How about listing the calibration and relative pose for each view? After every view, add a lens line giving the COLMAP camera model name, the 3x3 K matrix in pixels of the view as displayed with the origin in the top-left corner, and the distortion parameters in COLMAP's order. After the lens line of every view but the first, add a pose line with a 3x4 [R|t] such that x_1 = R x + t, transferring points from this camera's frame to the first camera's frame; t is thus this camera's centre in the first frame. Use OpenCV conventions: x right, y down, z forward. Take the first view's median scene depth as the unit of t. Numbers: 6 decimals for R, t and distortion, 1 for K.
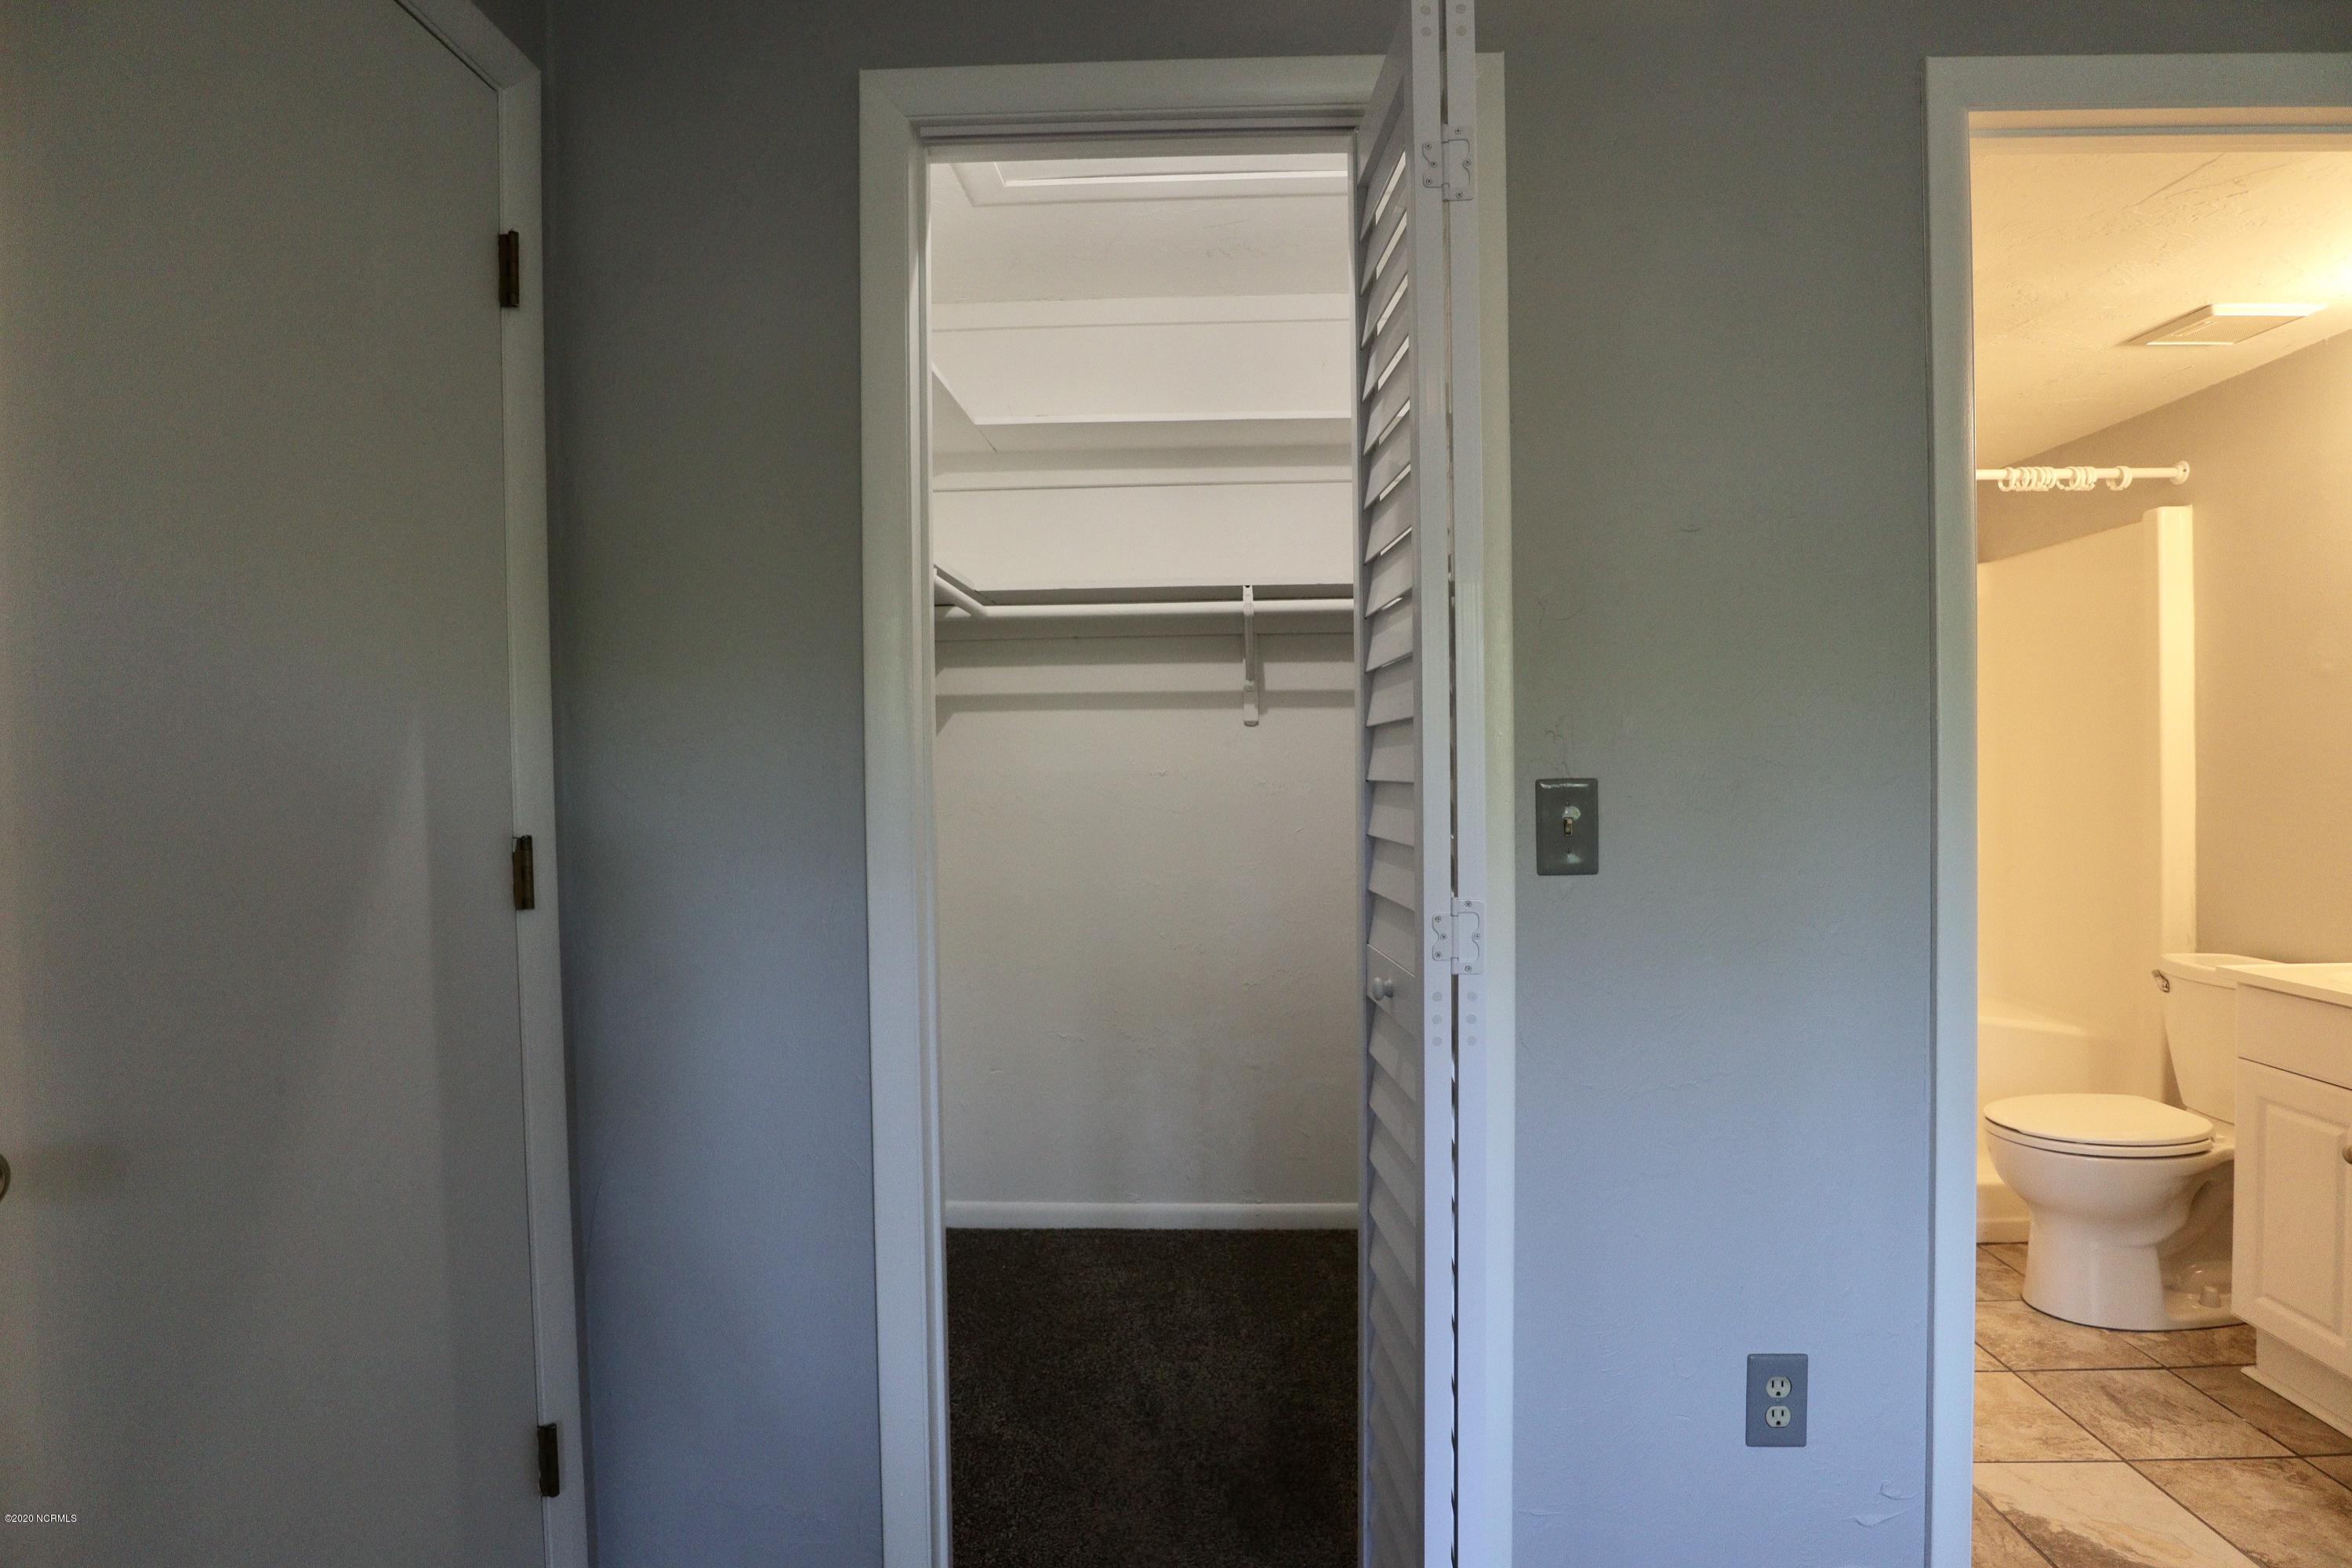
lens RADIAL K [[1192.7, 0, 1176.0], [0, 1192.7, 784.0], [0, 0, 1]] dist [-0.036482, -0.000261]
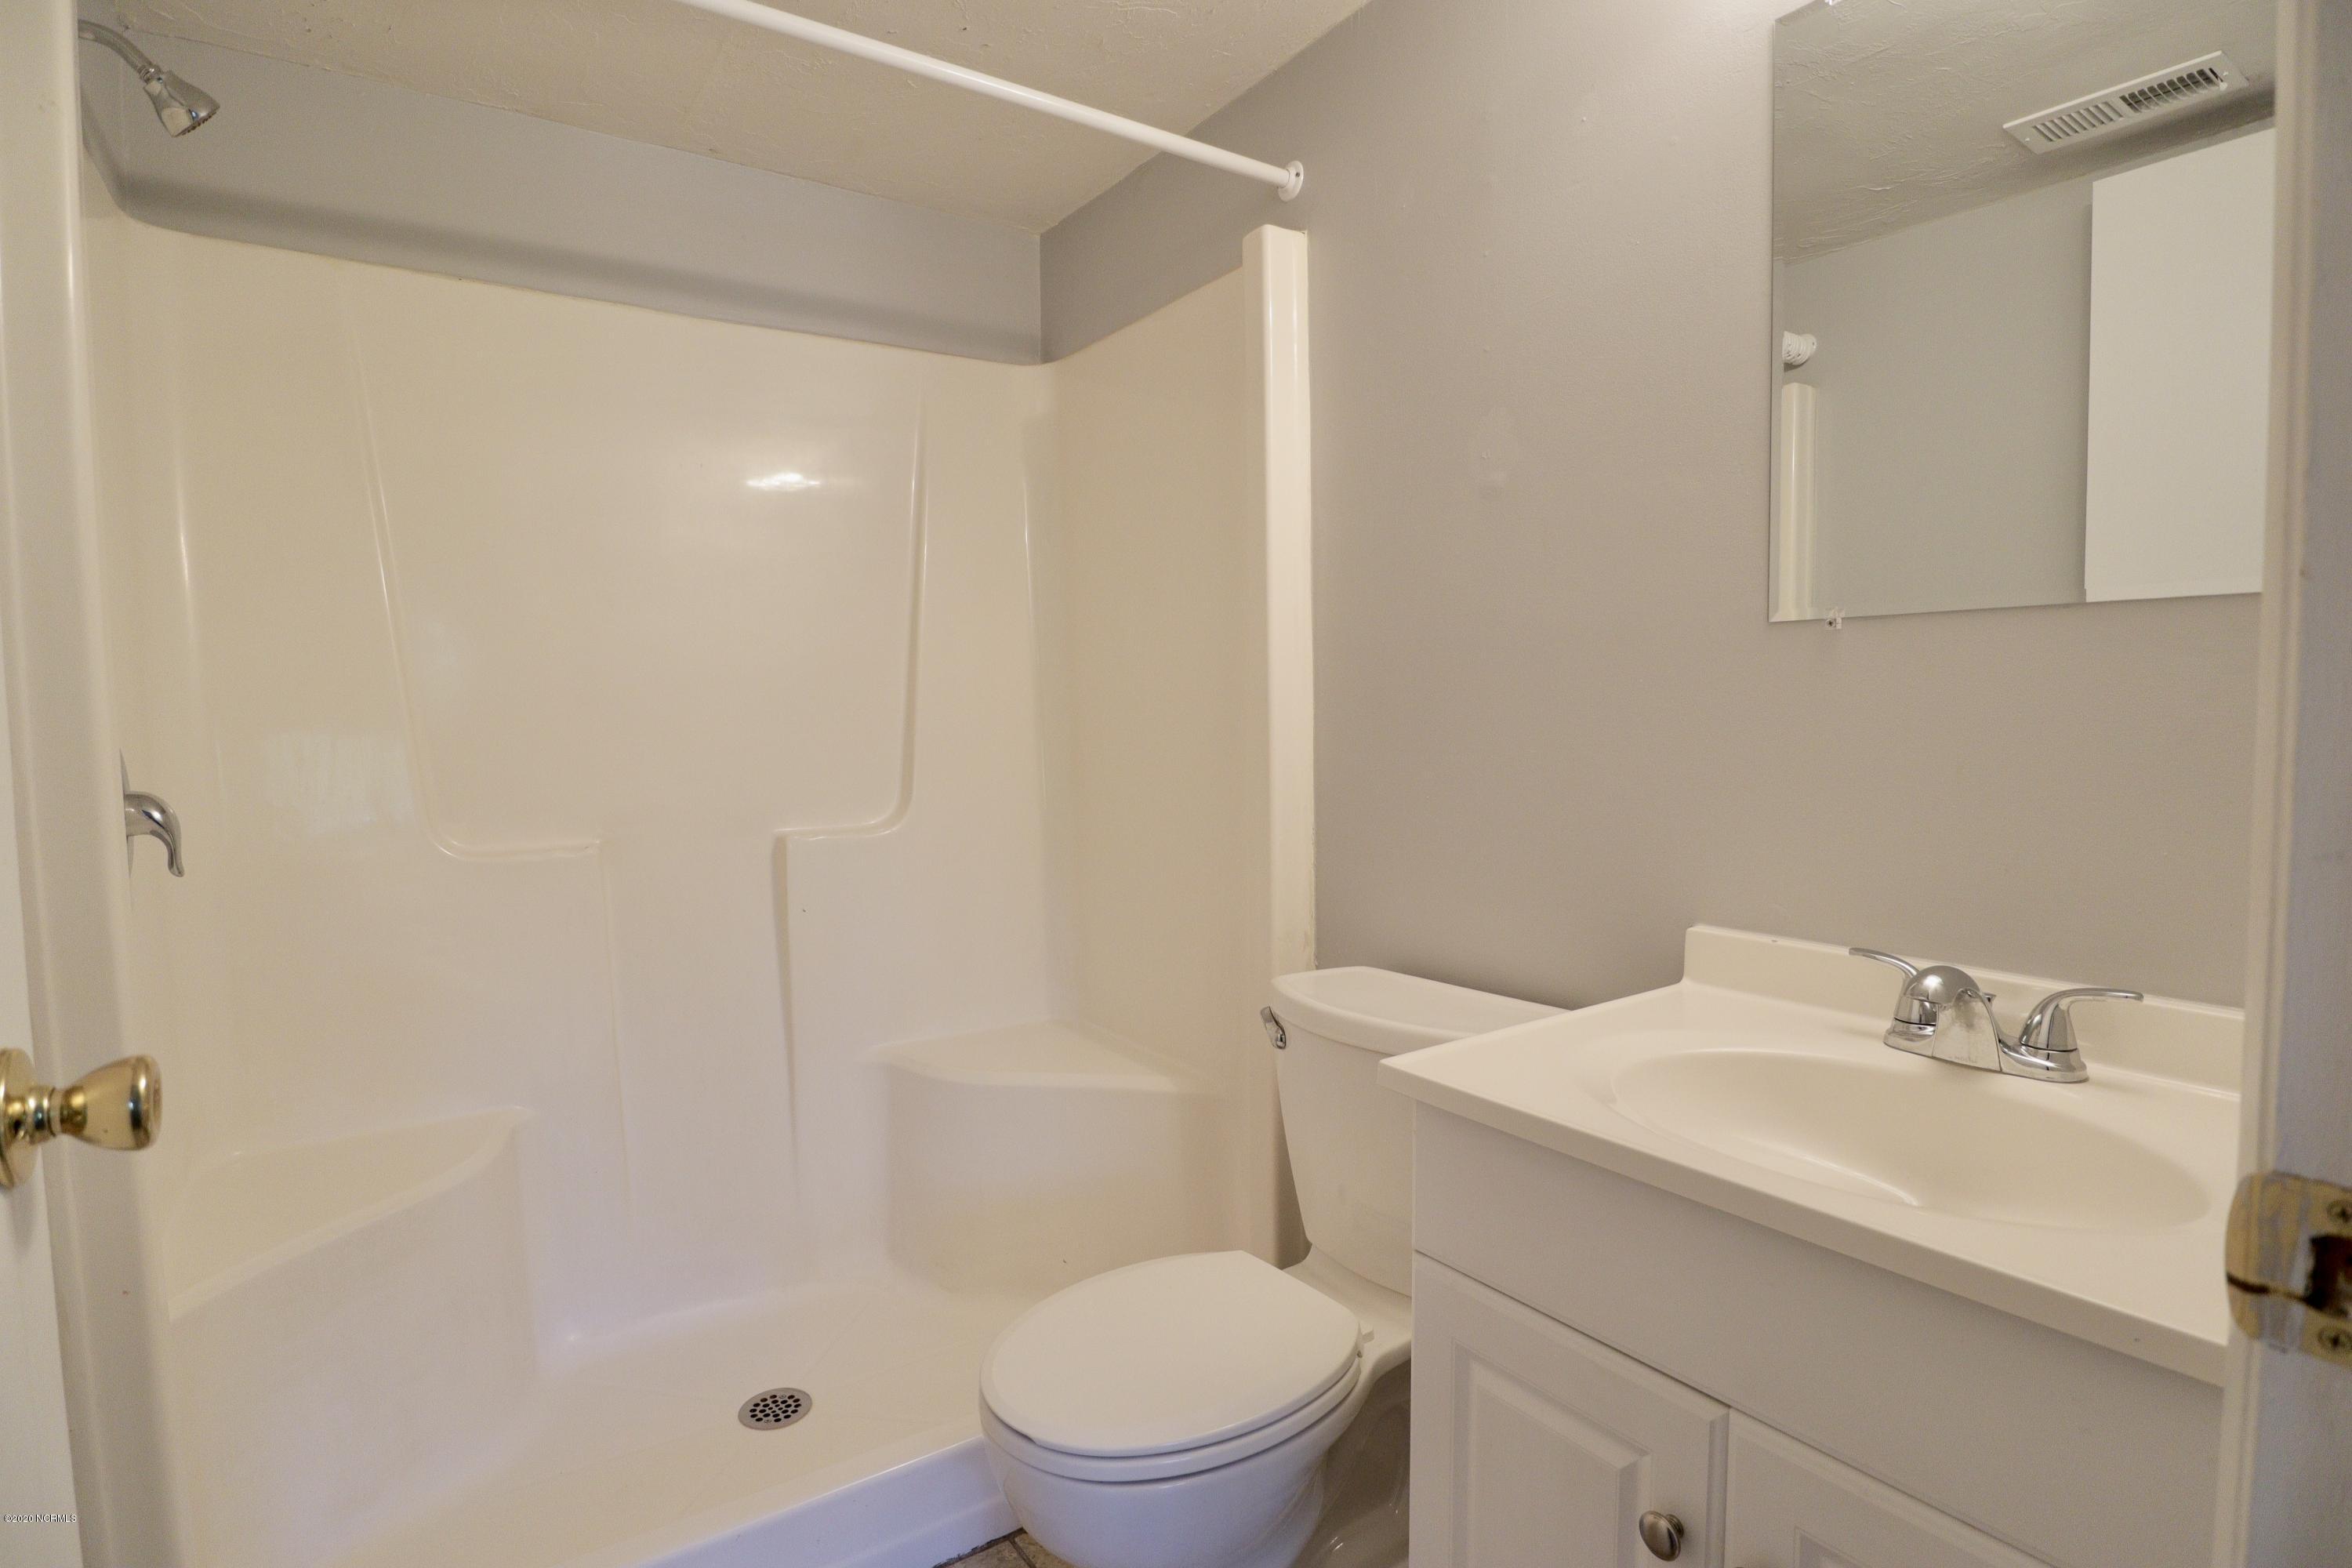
lens RADIAL K [[1192.7, 0, 1176.0], [0, 1192.7, 784.0], [0, 0, 1]] dist [-0.036482, -0.000261]
pose [[0.804542, -0.039814, 0.592560, 0.452632], [0.010906, 0.998573, 0.052286, 0.016803], [-0.593796, -0.035604, 0.803828, 0.542951]]
